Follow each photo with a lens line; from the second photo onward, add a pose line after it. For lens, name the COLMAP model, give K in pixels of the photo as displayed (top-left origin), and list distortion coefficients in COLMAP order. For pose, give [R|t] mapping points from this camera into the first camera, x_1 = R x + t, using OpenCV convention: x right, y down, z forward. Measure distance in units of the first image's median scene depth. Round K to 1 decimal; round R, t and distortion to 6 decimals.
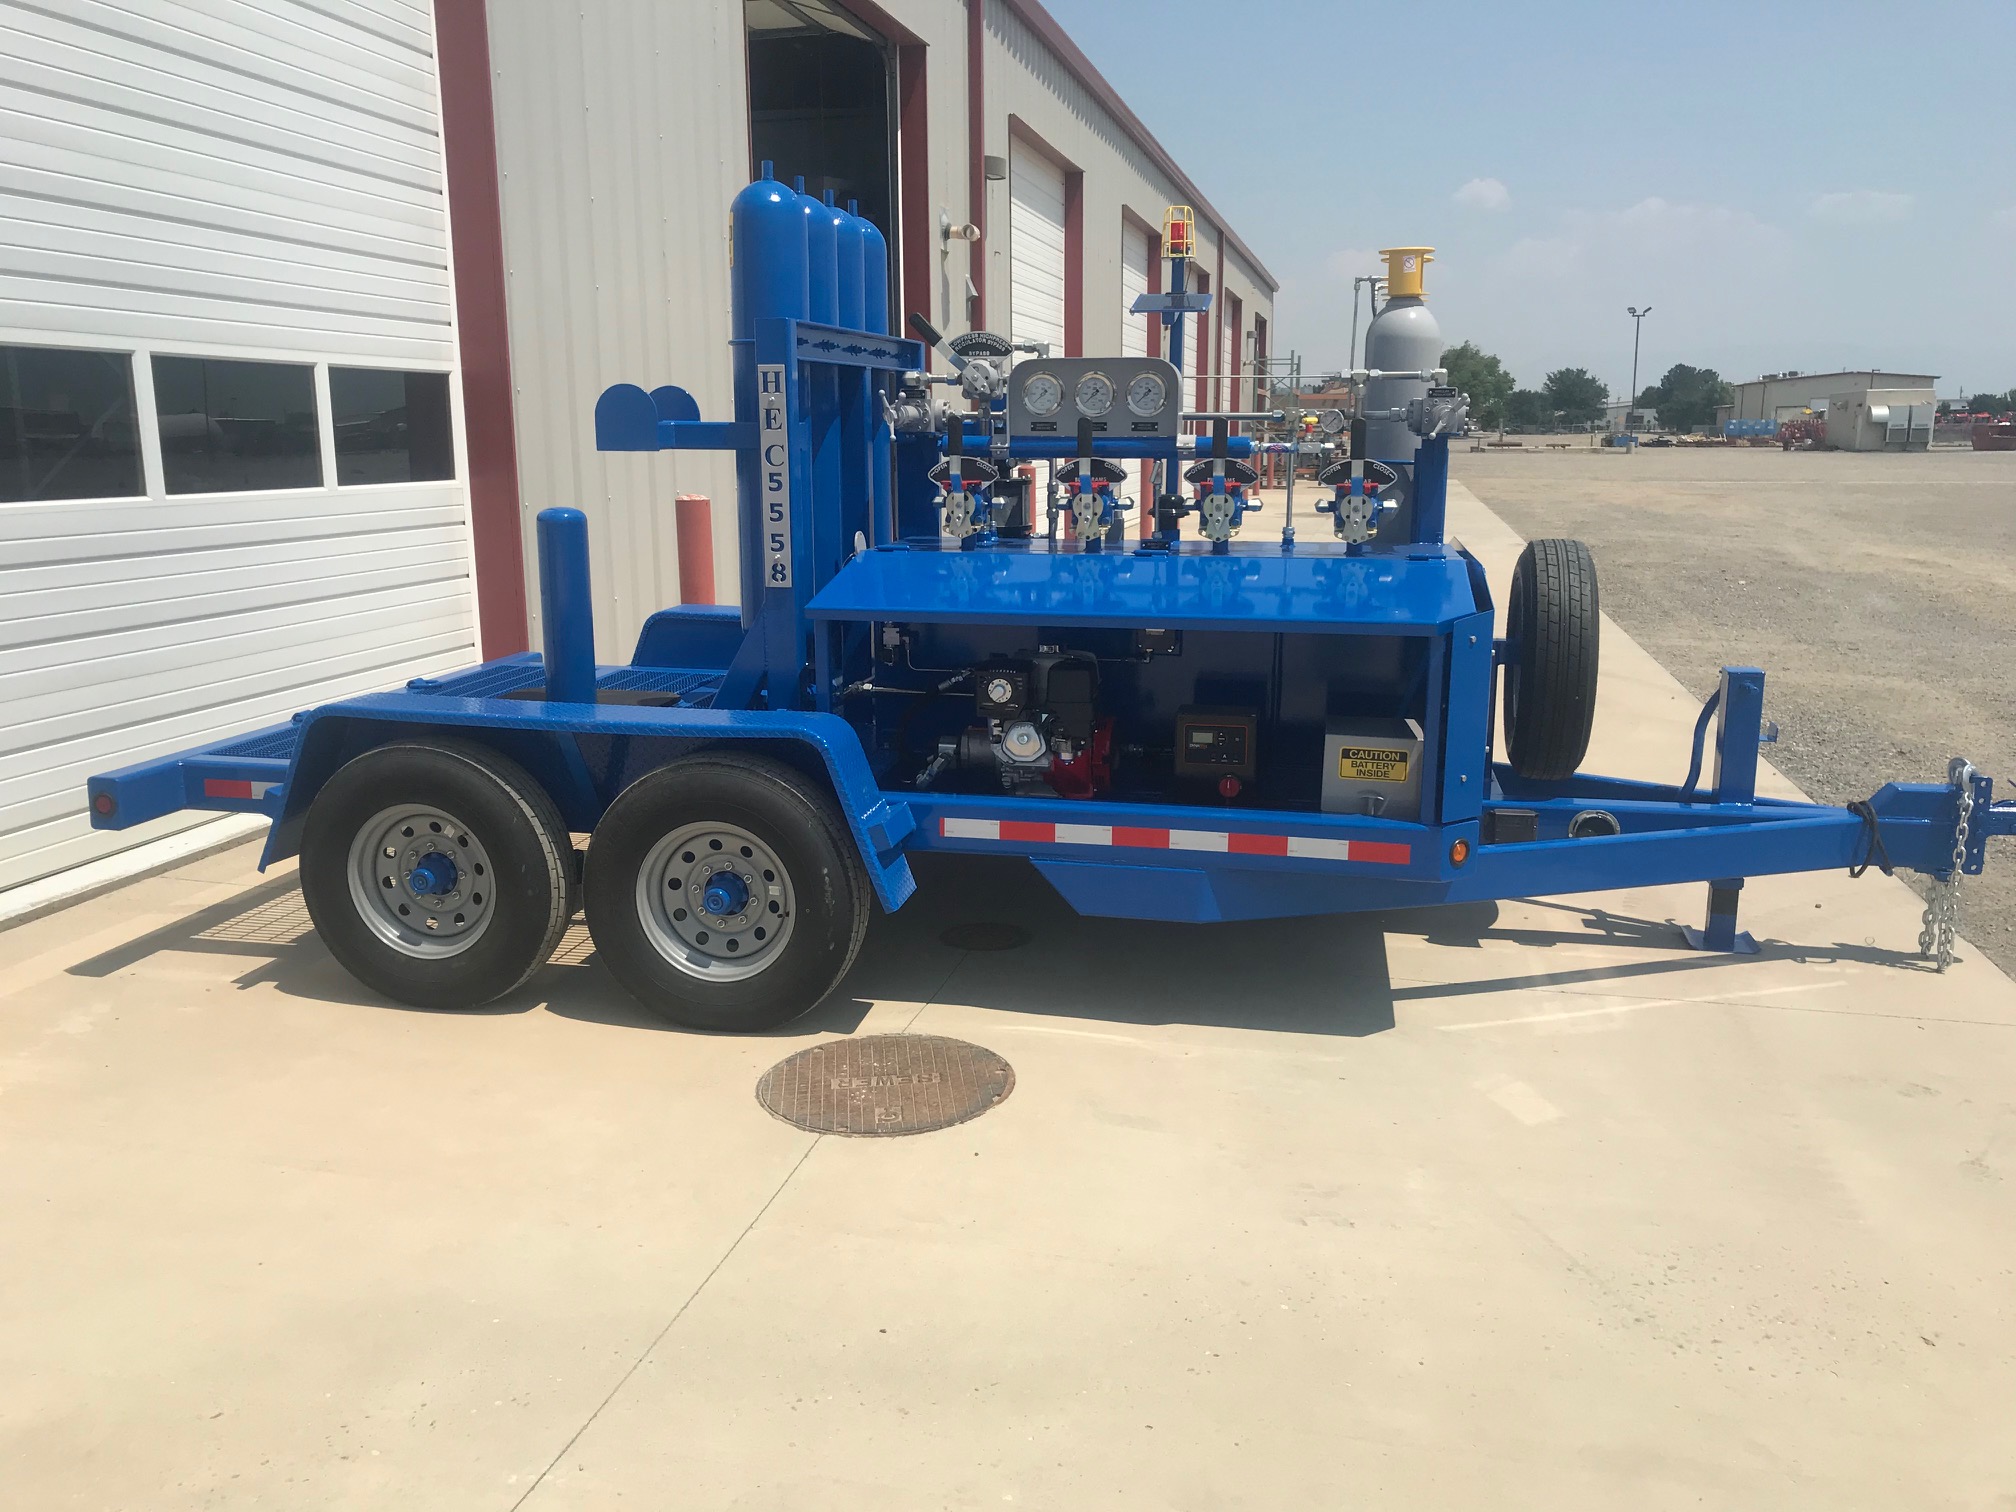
lens RADIAL K [[1631.4, 0, 1019.3], [0, 1631.4, 764.3], [0, 0, 1]] dist [0.051641, 0.032003]
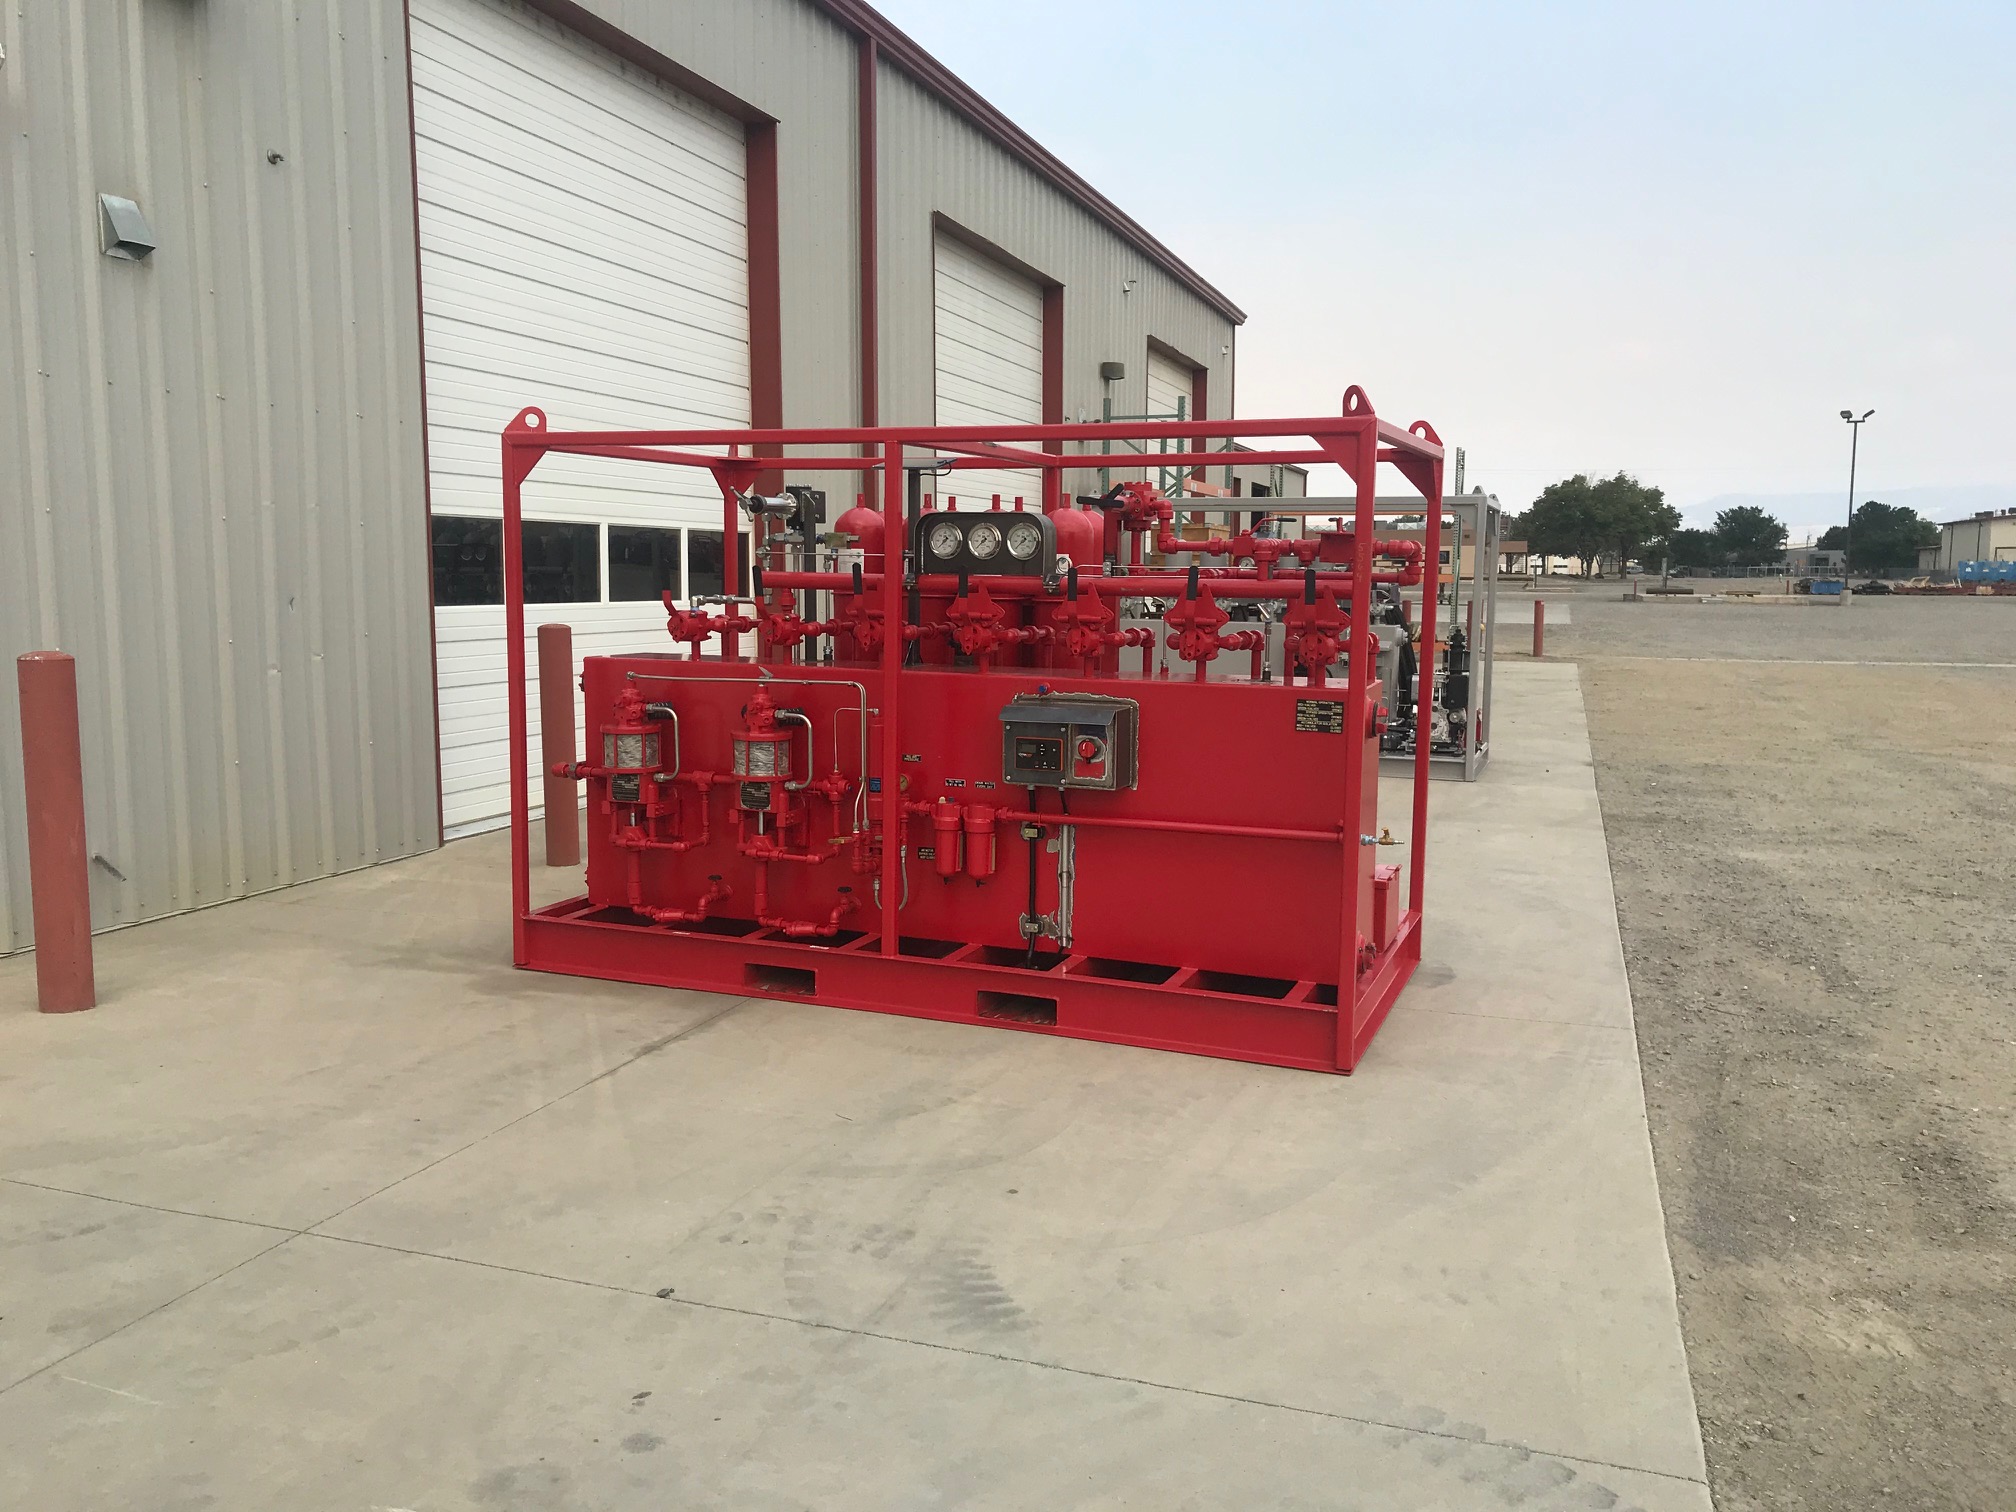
lens RADIAL K [[1631.4, 0, 1022.4], [0, 1631.4, 734.5], [0, 0, 1]] dist [0.051641, 0.032003]
pose [[0.995832, 0.012719, -0.090315, 0.082771], [-0.021794, 0.994727, -0.100216, -0.056746], [0.088564, 0.101766, 0.990858, 0.281508]]
